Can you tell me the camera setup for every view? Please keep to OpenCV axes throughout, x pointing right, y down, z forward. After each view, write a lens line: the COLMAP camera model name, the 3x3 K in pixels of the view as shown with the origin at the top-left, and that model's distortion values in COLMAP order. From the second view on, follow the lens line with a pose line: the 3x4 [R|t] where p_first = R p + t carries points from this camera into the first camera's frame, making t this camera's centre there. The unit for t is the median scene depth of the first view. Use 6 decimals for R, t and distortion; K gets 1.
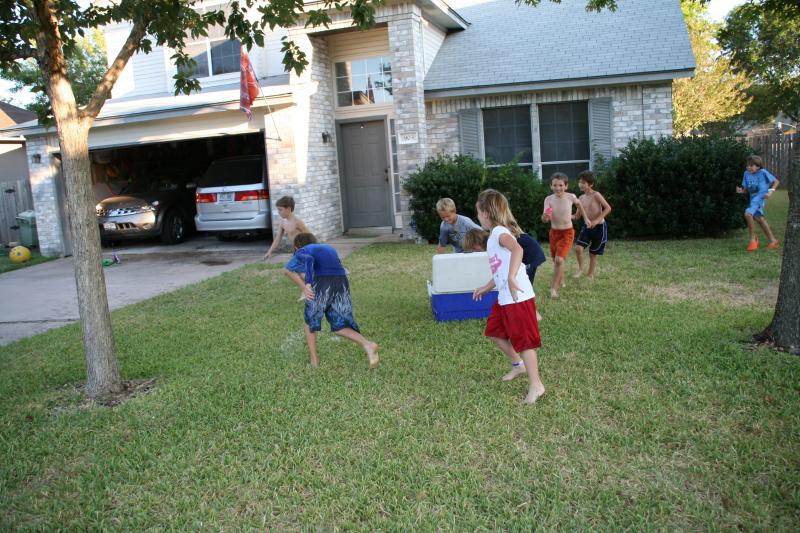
lens RADIAL K [[668.6, 0, 396.2], [0, 668.6, 266.2], [0, 0, 1]] dist [-0.163864, 0.179613]
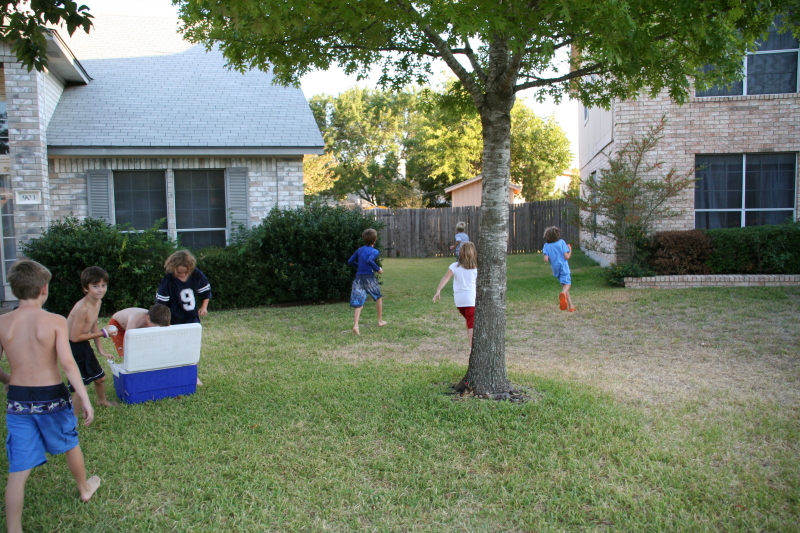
lens RADIAL K [[671.7, 0, 391.2], [0, 671.7, 266.8], [0, 0, 1]] dist [-0.159108, 0.174749]
pose [[0.820623, 0.004034, 0.571456, -0.078331], [0.053777, 0.994993, -0.084249, -0.003793], [-0.568935, 0.099867, 0.816296, 0.034966]]
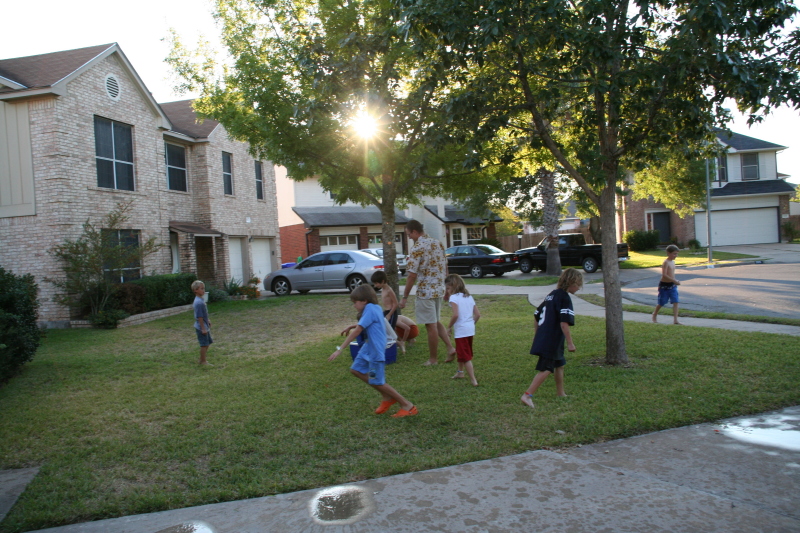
lens RADIAL K [[676.6, 0, 396.8], [0, 676.6, 270.0], [0, 0, 1]] dist [-0.164162, 0.186357]
pose [[-0.569638, 0.078626, 0.818126, -0.606237], [0.229090, 0.971153, 0.066176, -0.108610], [-0.789323, 0.225121, -0.571218, 0.932842]]
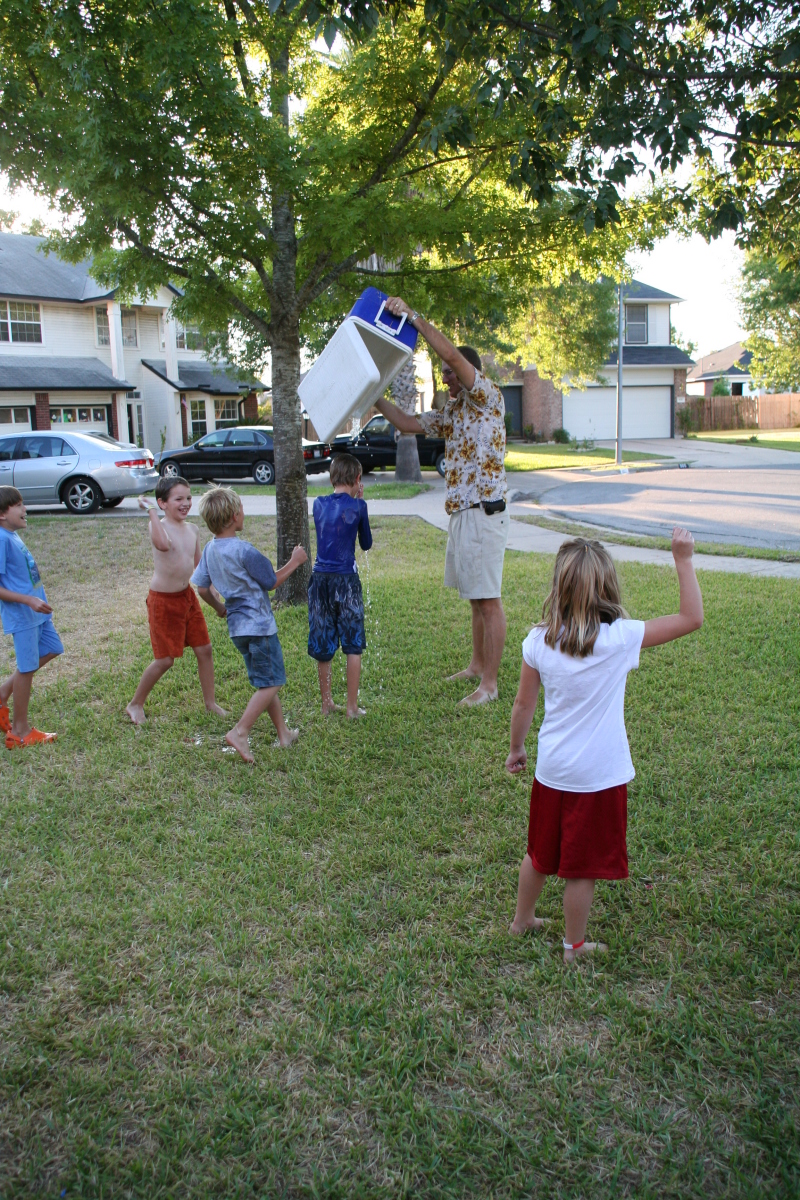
lens RADIAL K [[1009.8, 0, 403.6], [0, 1009.8, 596.9], [0, 0, 1]] dist [-0.162696, 0.179932]
pose [[-0.818796, -0.004041, 0.574070, -0.234004], [0.177497, 0.949197, 0.259847, -0.127002], [-0.545955, 0.314657, -0.776482, 0.884890]]
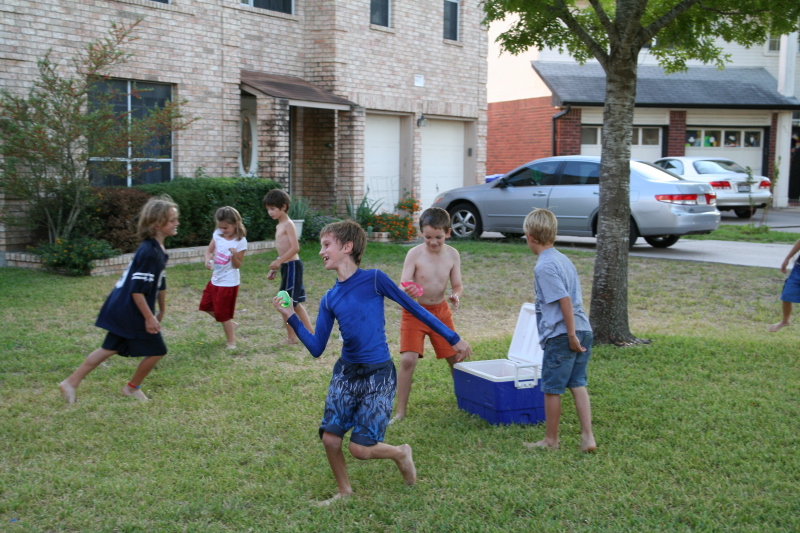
lens RADIAL K [[1310.4, 0, 397.6], [0, 1310.4, 266.0], [0, 0, 1]] dist [0.231682, 0.294639]
pose [[-0.320444, -0.013438, 0.947172, -0.559124], [0.158028, 0.985129, 0.067440, -0.087522], [-0.933993, 0.171291, -0.313555, 0.776893]]
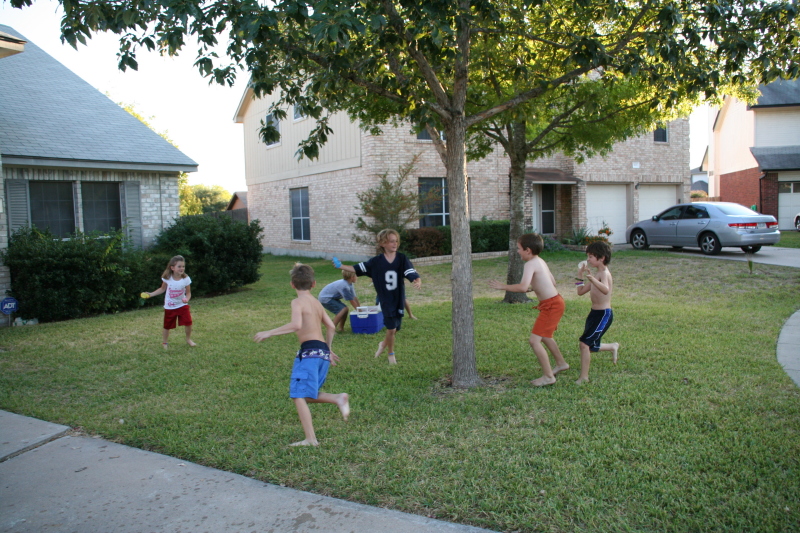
lens RADIAL K [[671.7, 0, 397.7], [0, 671.7, 266.0], [0, 0, 1]] dist [-0.162425, 0.177113]
pose [[0.228130, -0.018450, 0.973456, -0.676305], [0.168326, 0.985513, -0.020769, -0.010029], [-0.958970, 0.168596, 0.227931, 0.312771]]
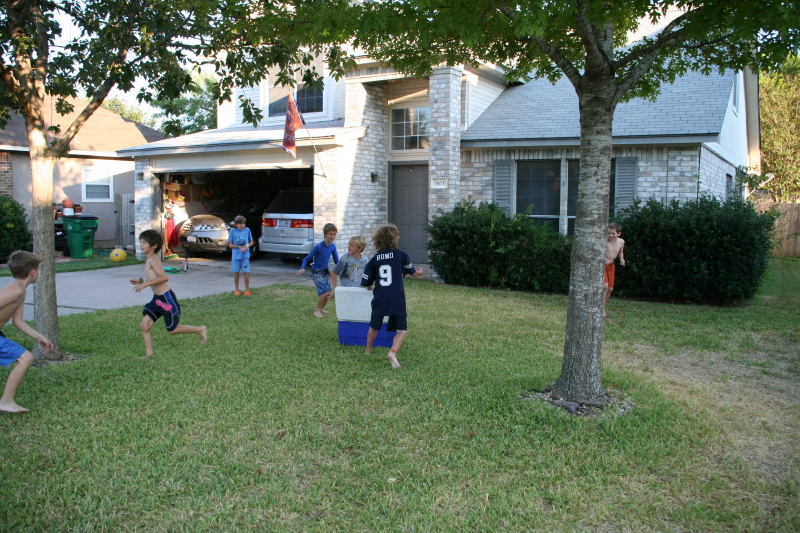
lens RADIAL K [[669.7, 0, 395.9], [0, 669.7, 266.2], [0, 0, 1]] dist [-0.163499, 0.182214]
pose [[0.968048, 0.099880, -0.230015, 0.210941], [-0.112262, 0.992818, -0.041356, -0.007179], [0.224232, 0.065857, 0.972308, -0.056385]]
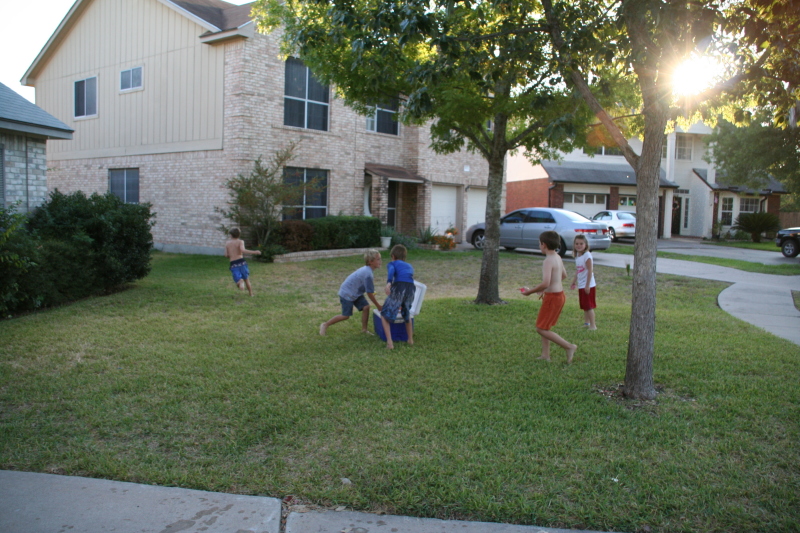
lens RADIAL K [[669.7, 0, 395.9], [0, 669.7, 266.2], [0, 0, 1]] dist [-0.163499, 0.182214]
pose [[-0.163723, -0.025234, 0.986184, -0.603528], [0.140874, 0.988830, 0.048690, -0.061176], [-0.976396, 0.146899, -0.158339, 0.623119]]
